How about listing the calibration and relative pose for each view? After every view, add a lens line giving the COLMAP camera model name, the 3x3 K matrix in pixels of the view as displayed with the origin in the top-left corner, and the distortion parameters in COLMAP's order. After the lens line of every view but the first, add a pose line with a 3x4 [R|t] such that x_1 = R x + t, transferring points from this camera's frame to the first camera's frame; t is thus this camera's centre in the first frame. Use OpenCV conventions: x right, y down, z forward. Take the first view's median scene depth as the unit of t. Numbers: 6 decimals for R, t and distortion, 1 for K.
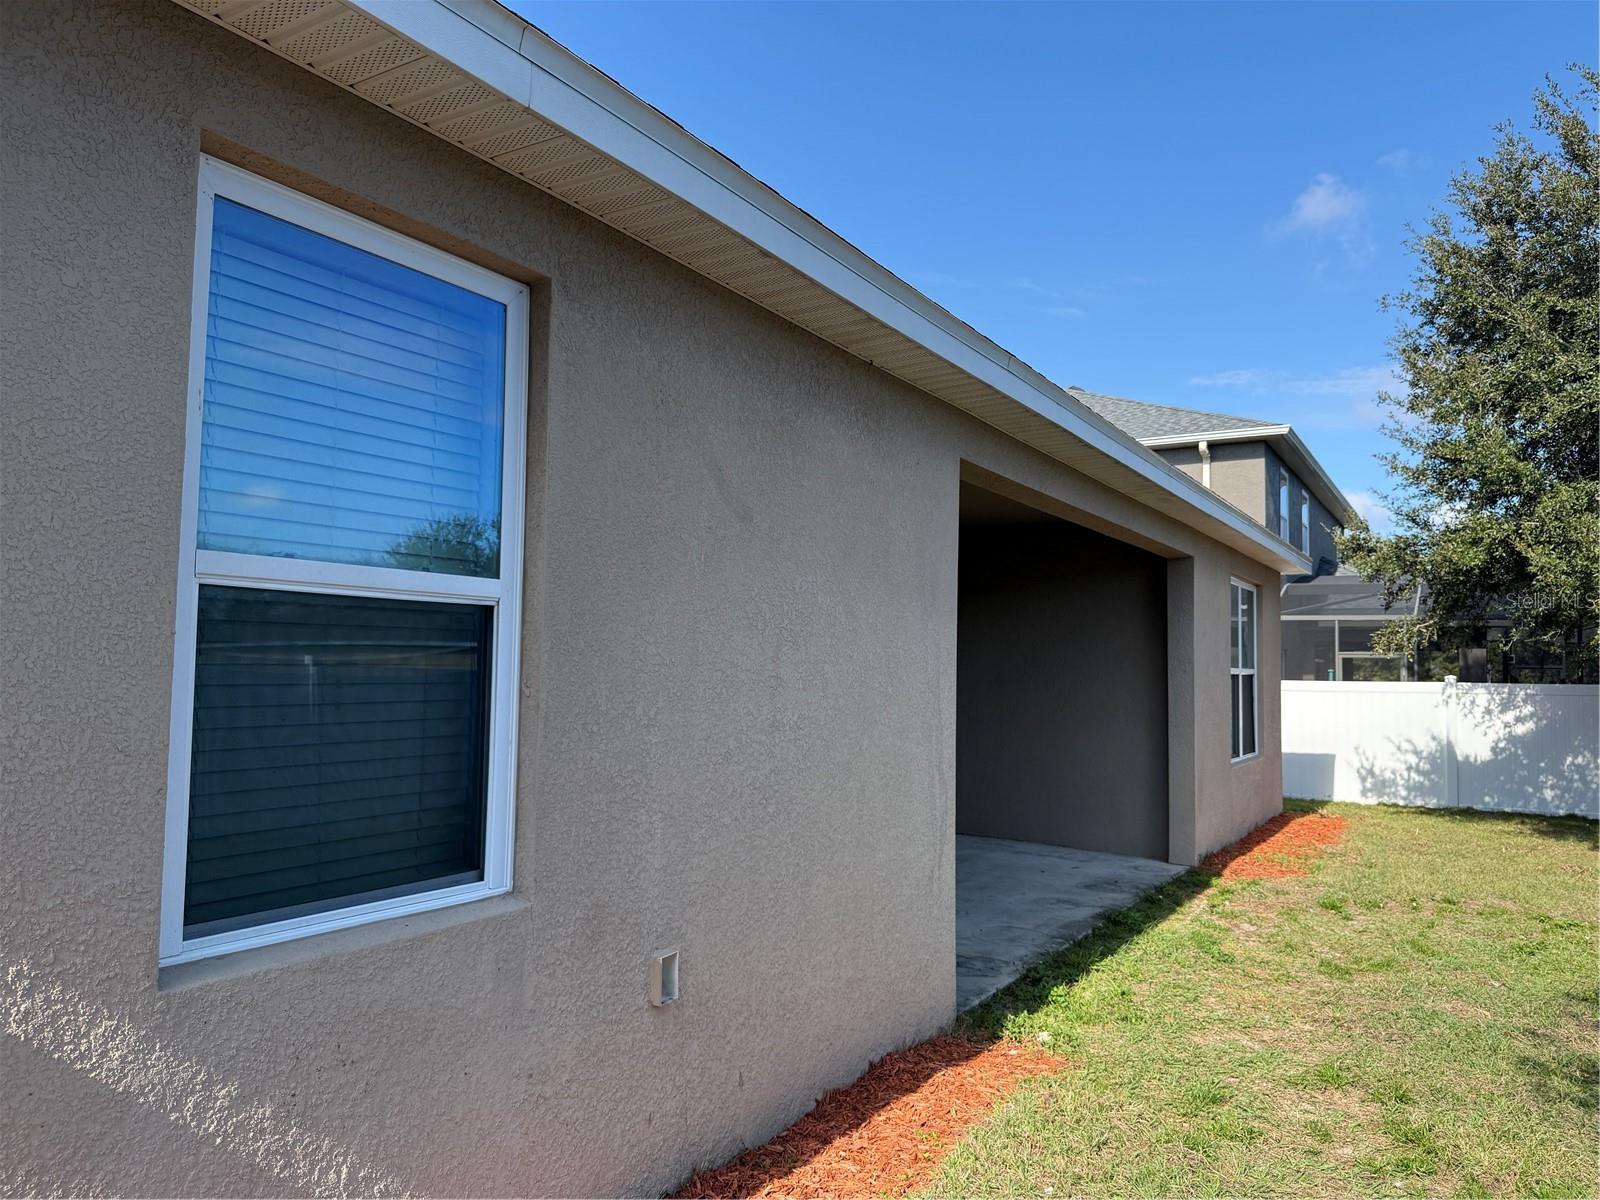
lens RADIAL K [[1134.7, 0, 812.7], [0, 1134.7, 612.9], [0, 0, 1]] dist [0.023889, -0.037612]
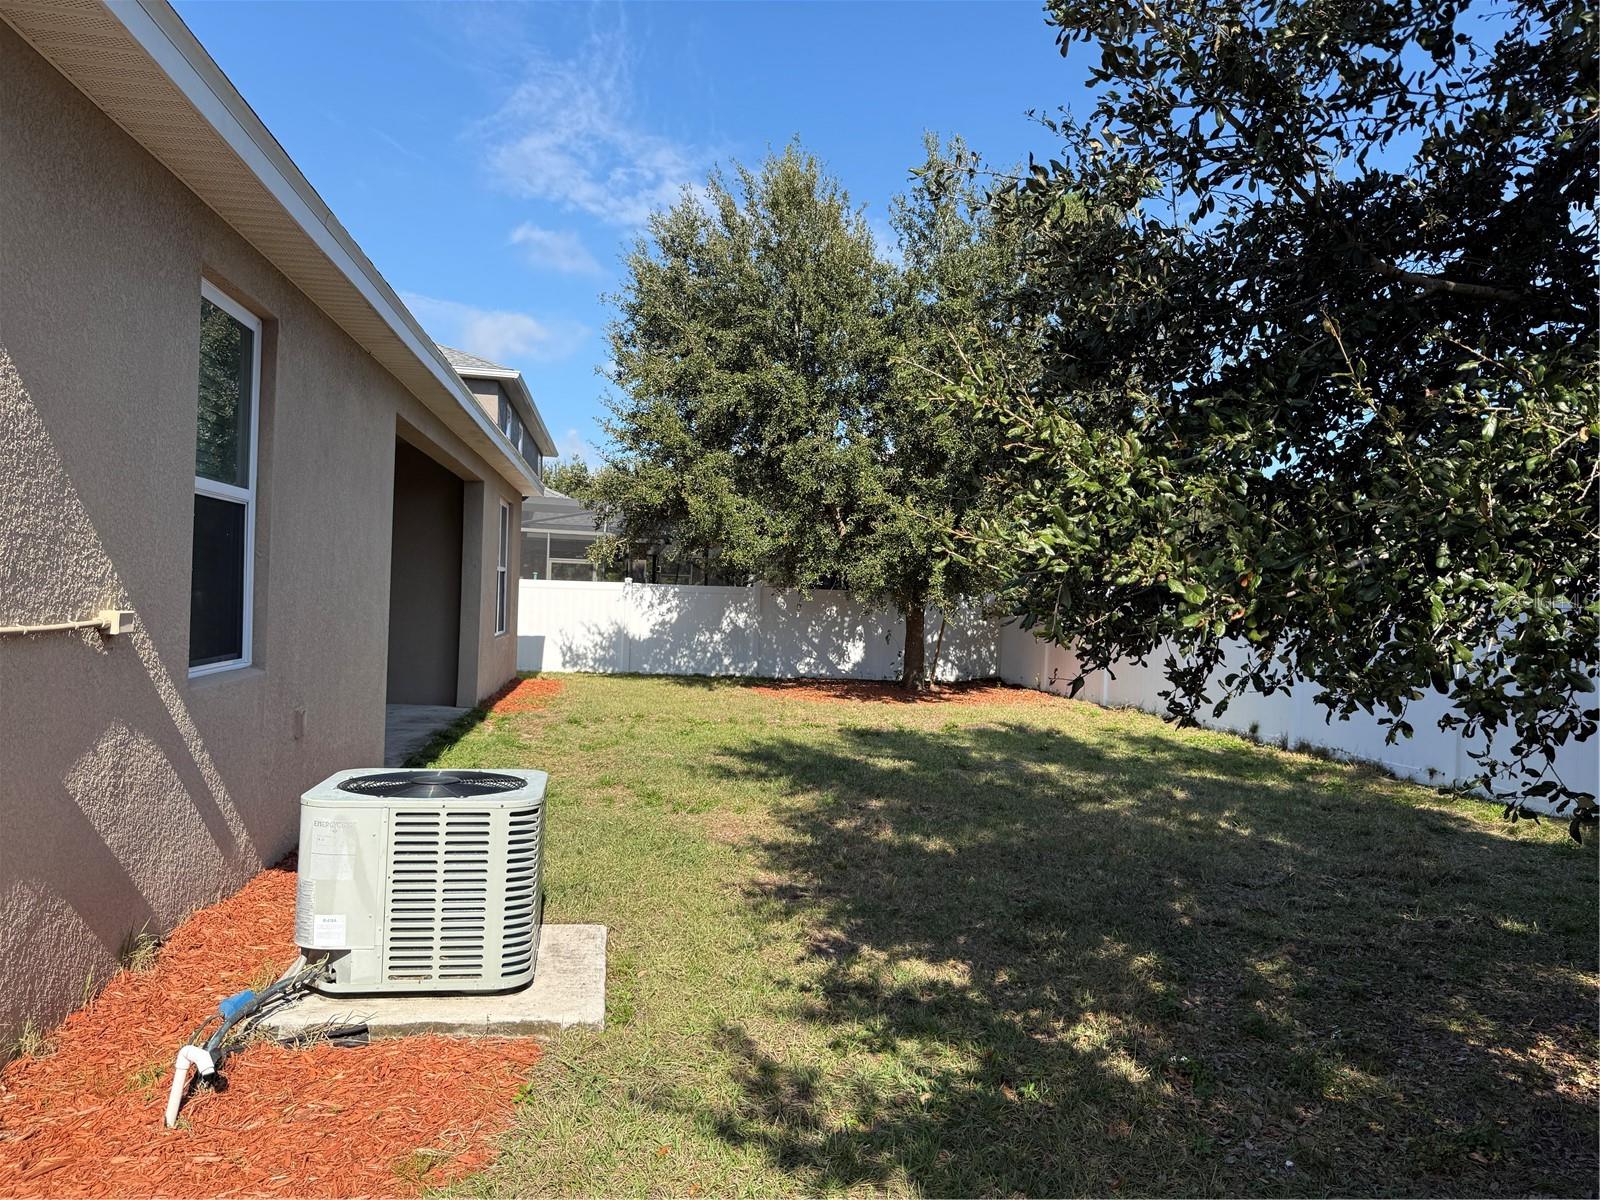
lens RADIAL K [[1134.7, 0, 802.6], [0, 1134.7, 600.0], [0, 0, 1]] dist [0.023889, -0.037612]
pose [[0.767837, 0.021782, 0.640275, -0.173305], [-0.069282, 0.996384, 0.049188, -0.001463], [-0.636888, -0.082128, 0.766569, -0.212234]]
